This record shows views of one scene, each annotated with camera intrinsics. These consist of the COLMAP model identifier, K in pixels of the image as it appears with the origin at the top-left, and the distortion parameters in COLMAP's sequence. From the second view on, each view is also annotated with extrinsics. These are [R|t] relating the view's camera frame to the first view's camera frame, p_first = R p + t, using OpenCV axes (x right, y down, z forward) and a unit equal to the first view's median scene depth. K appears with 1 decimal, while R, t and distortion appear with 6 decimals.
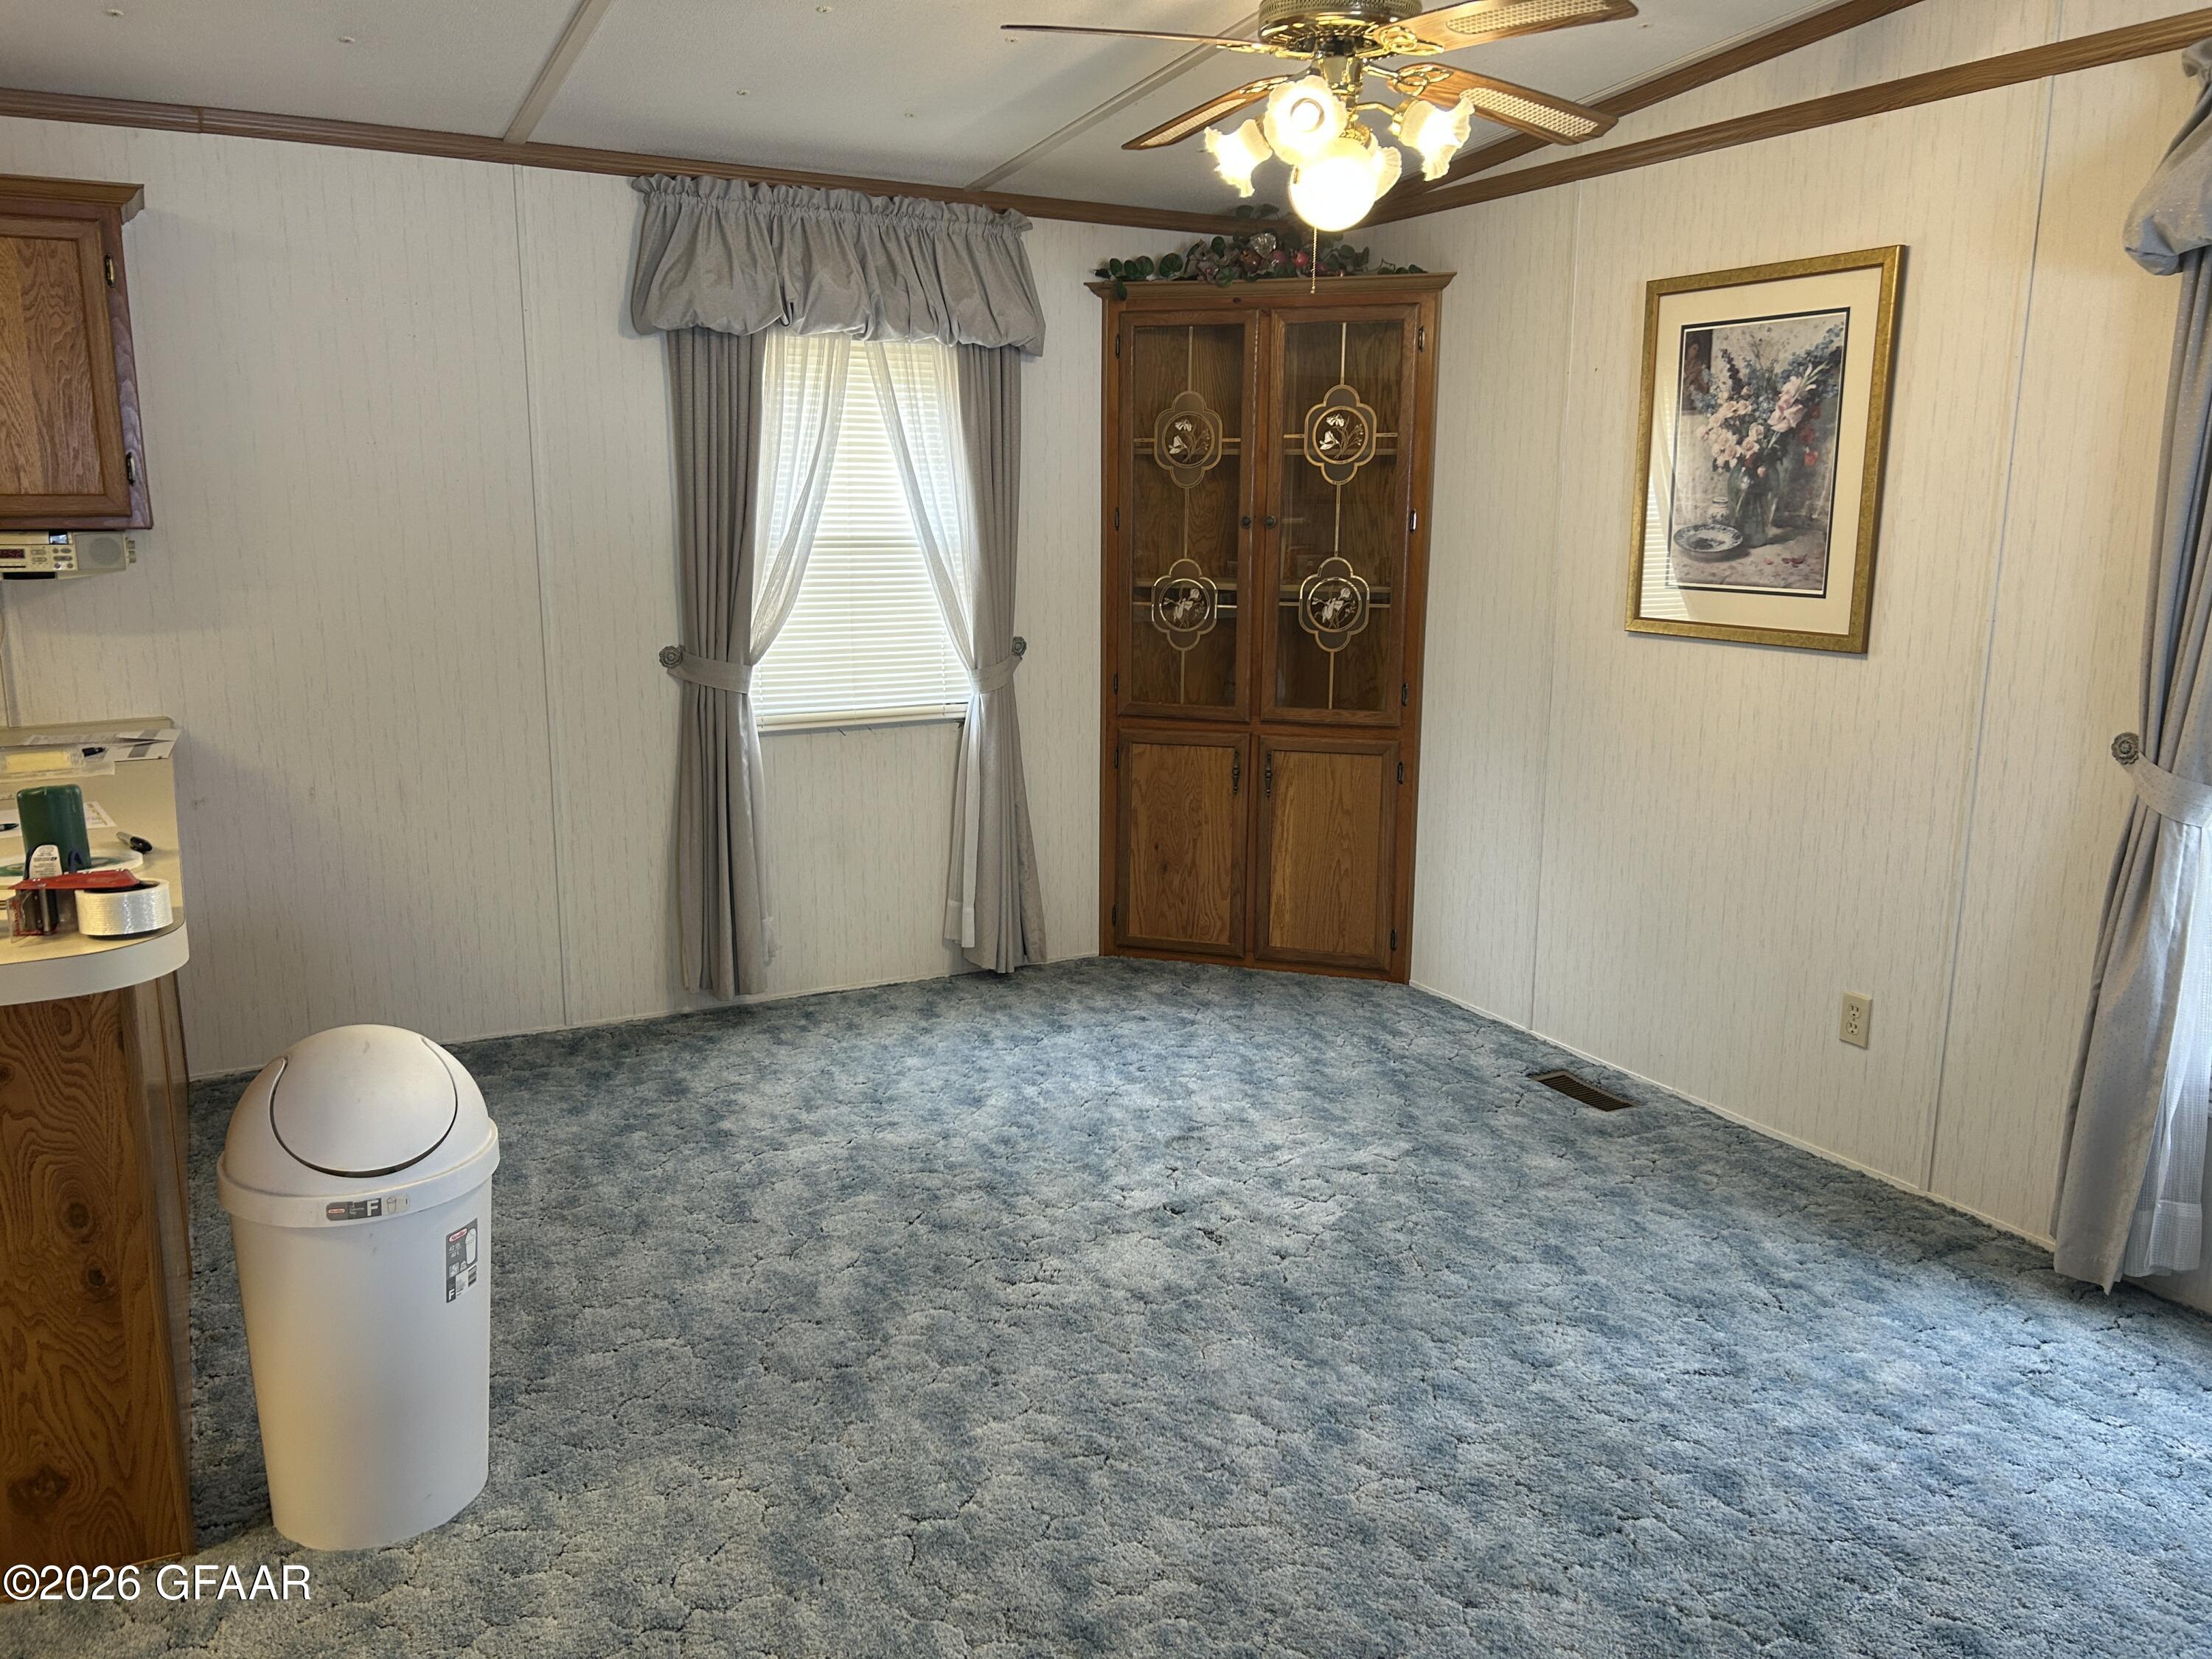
lens RADIAL K [[1695.7, 0, 1110.0], [0, 1695.7, 834.7], [0, 0, 1]] dist [0.069835, -0.007561]
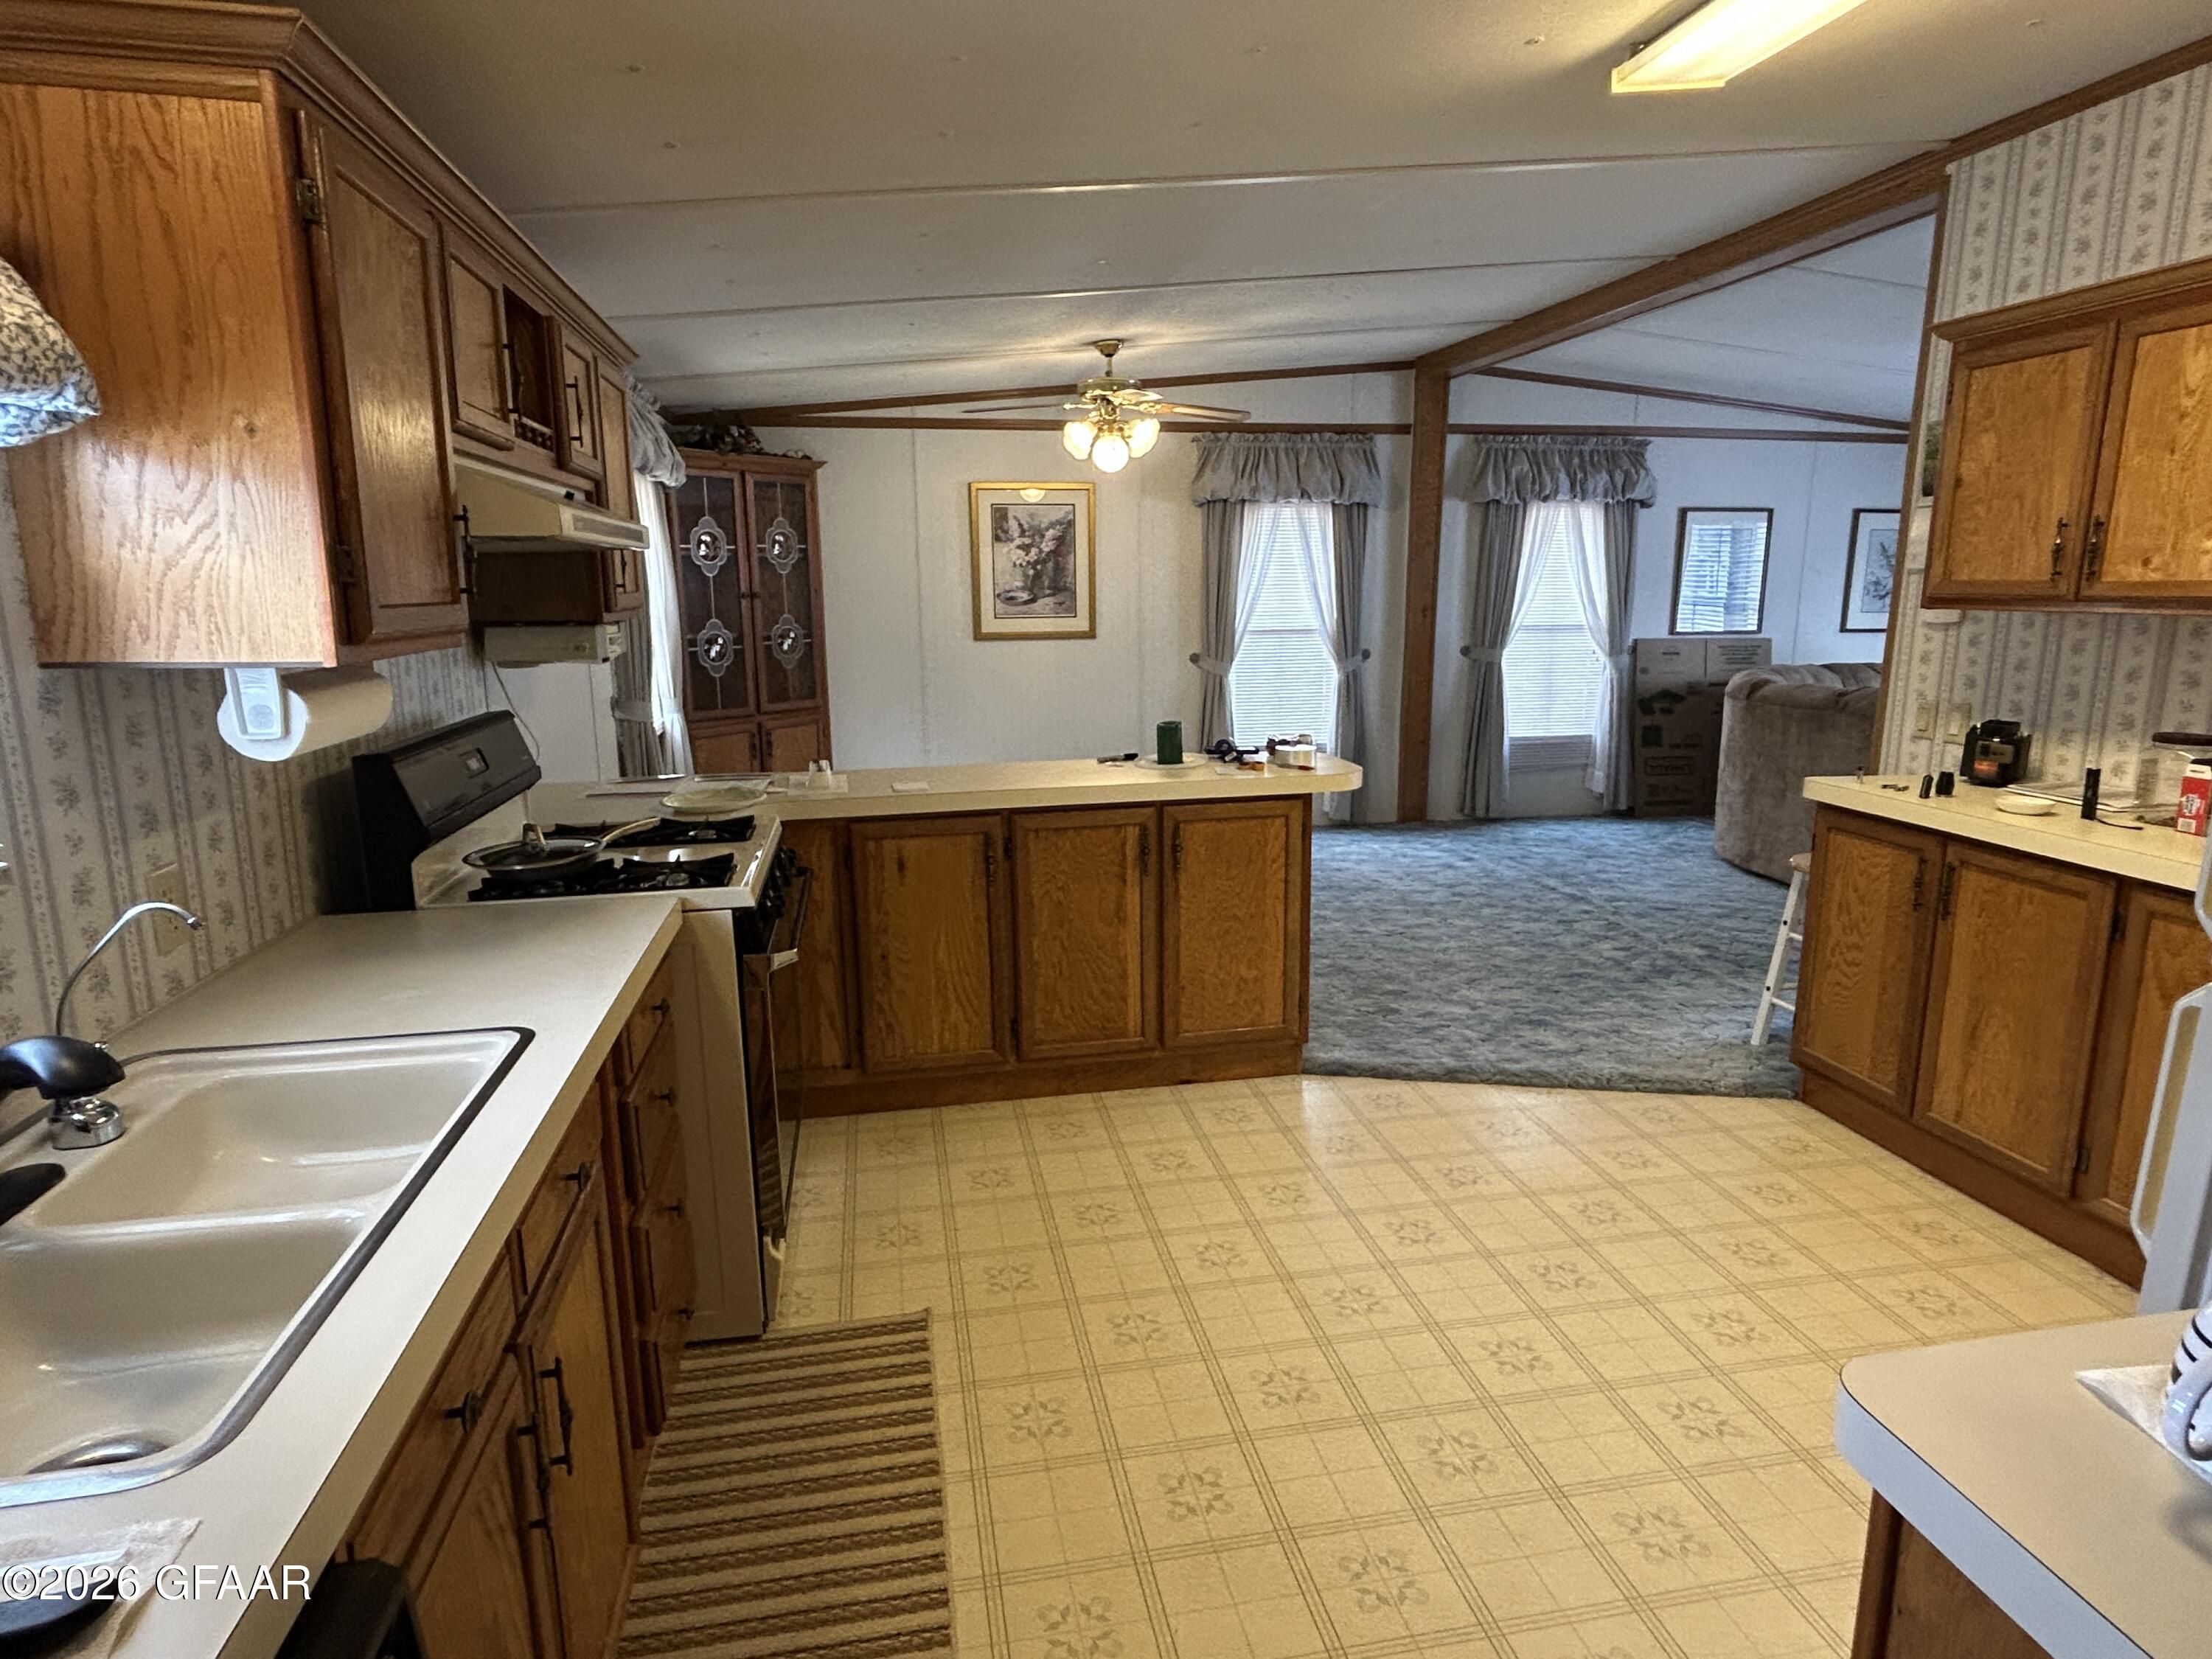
lens RADIAL K [[1219.8, 0, 1100.7], [0, 1219.8, 841.6], [0, 0, 1]] dist [-0.005317, -0.000855]
pose [[0.310750, -0.206836, 0.927714, -1.030616], [0.198691, 0.968608, 0.149399, -0.062446], [-0.929492, 0.137903, 0.342092, 0.313931]]
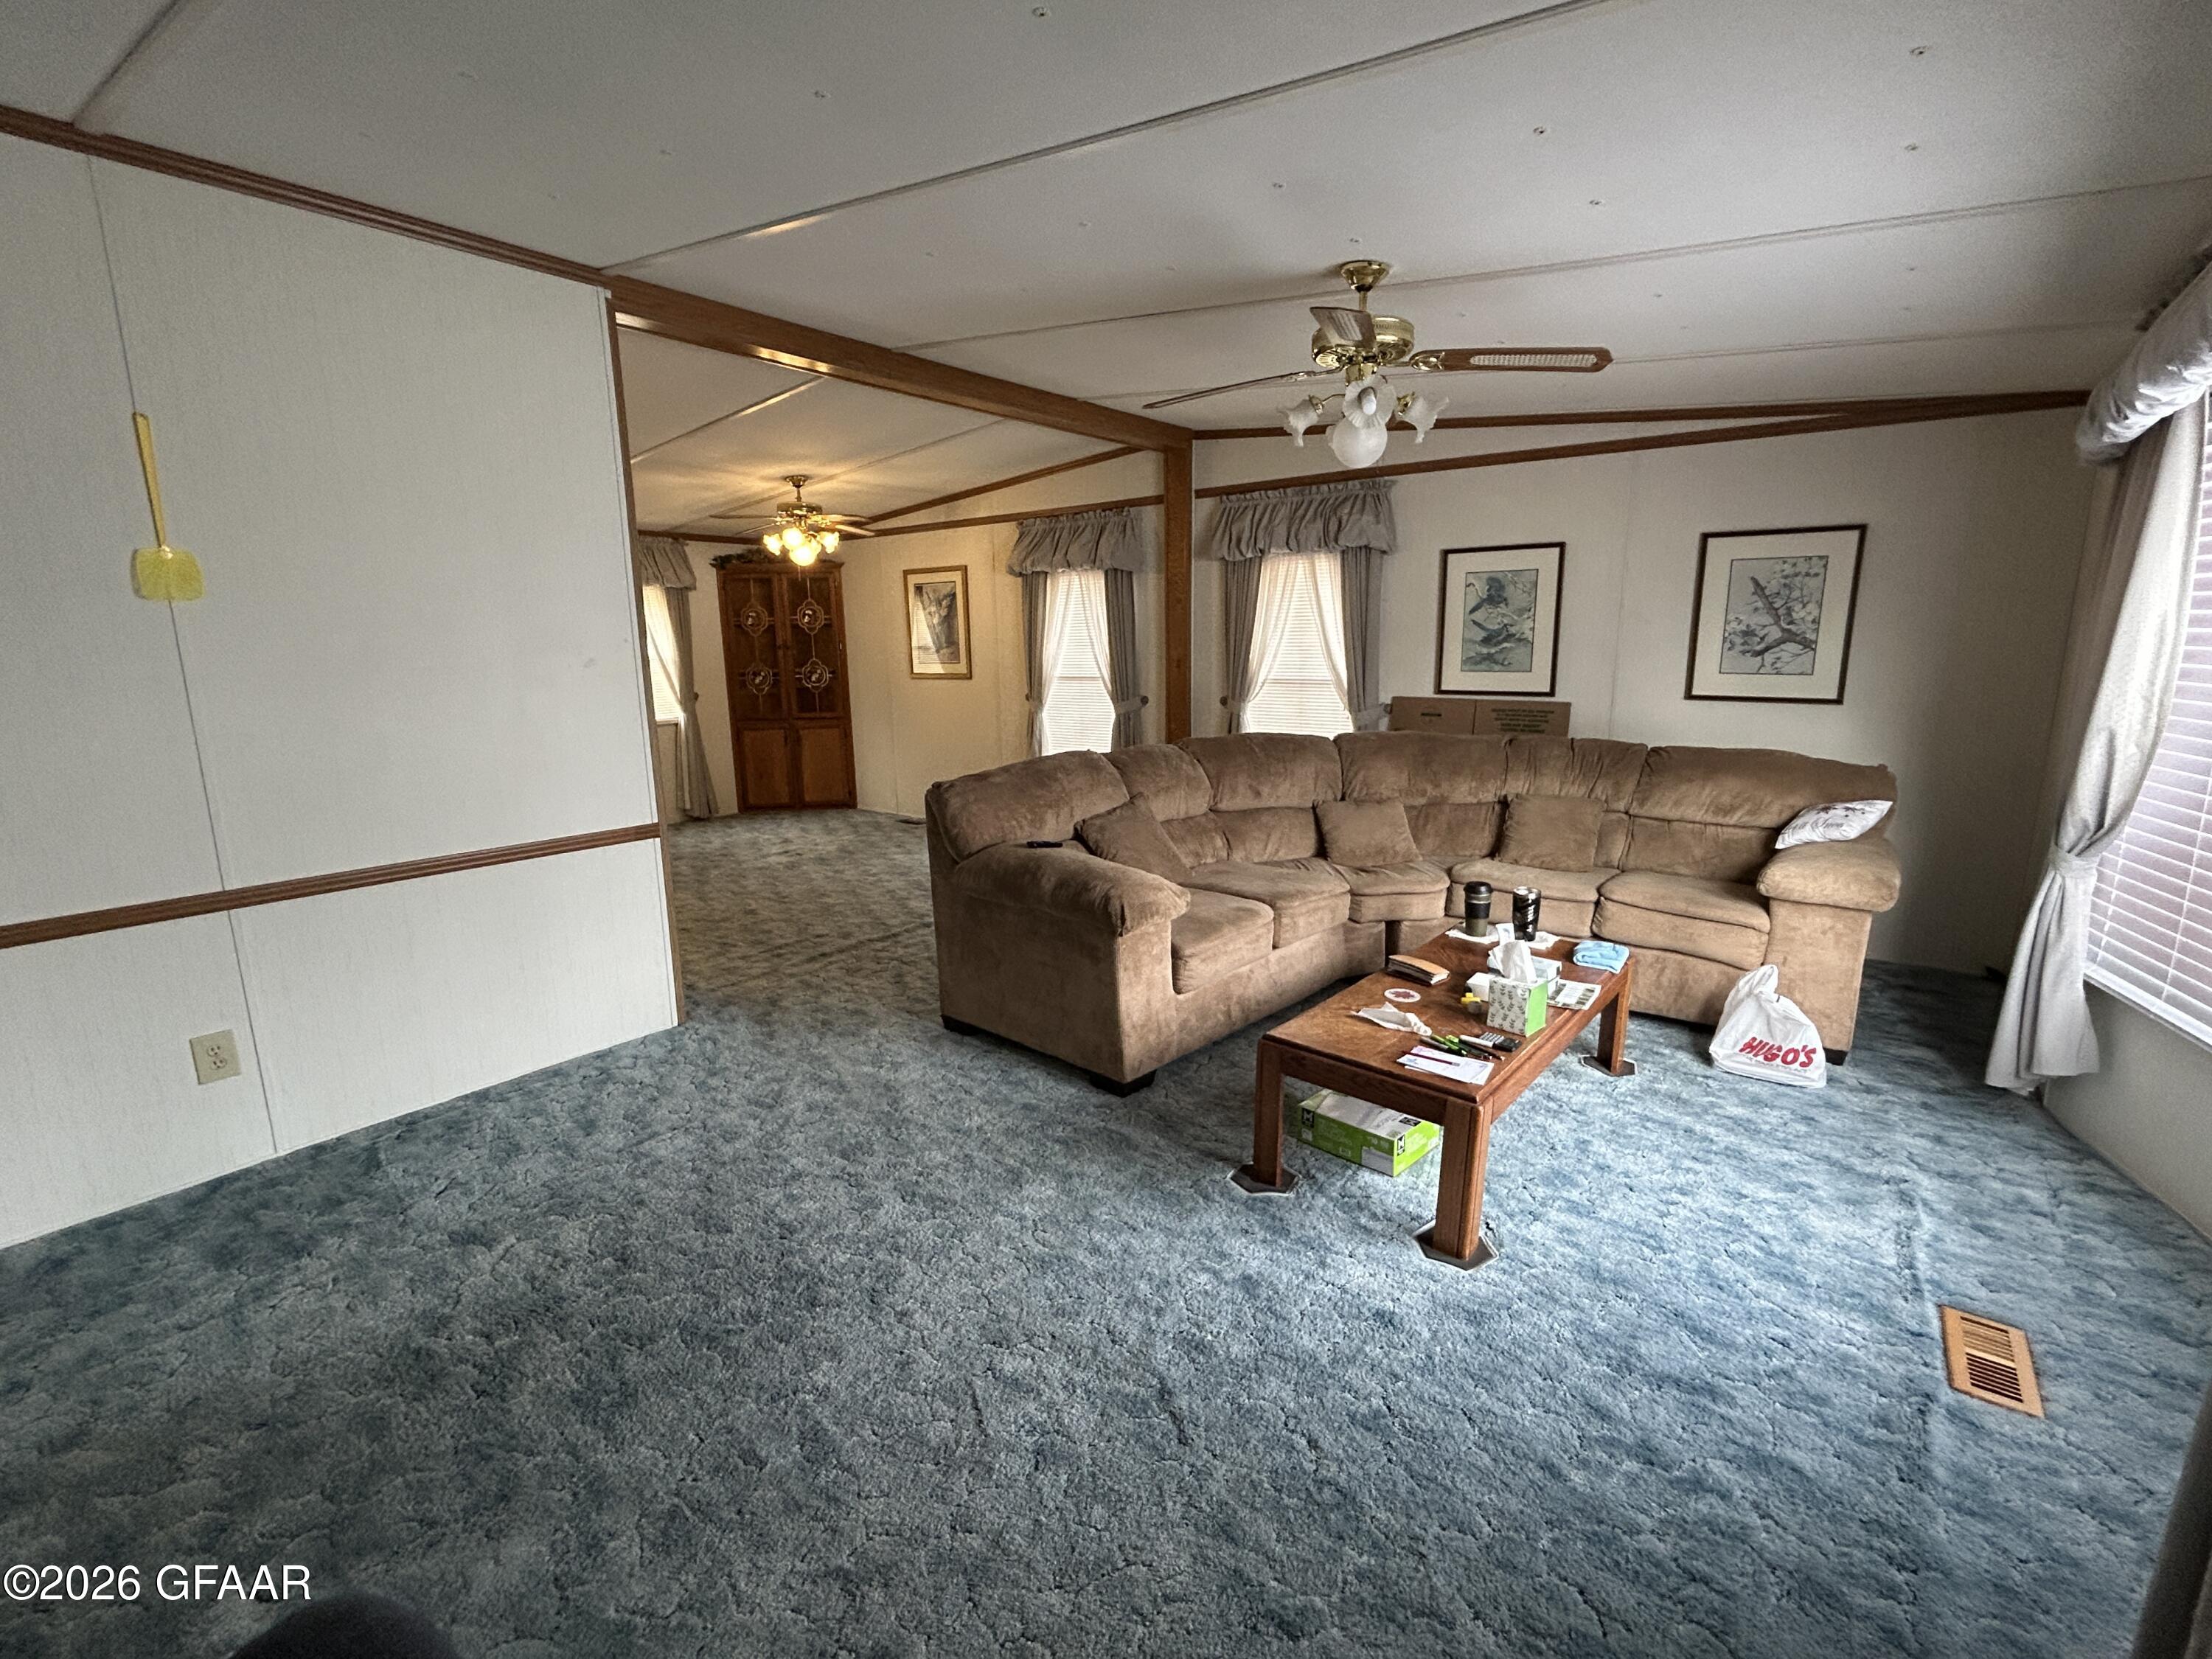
lens RADIAL K [[990.4, 0, 1105.4], [0, 990.4, 817.7], [0, 0, 1]] dist [0.001182, -0.000062]
pose [[0.914225, -0.100391, 0.392574, -0.104427], [0.106830, 0.994262, 0.005474, 0.152127], [-0.390871, 0.036934, 0.919704, -0.743089]]
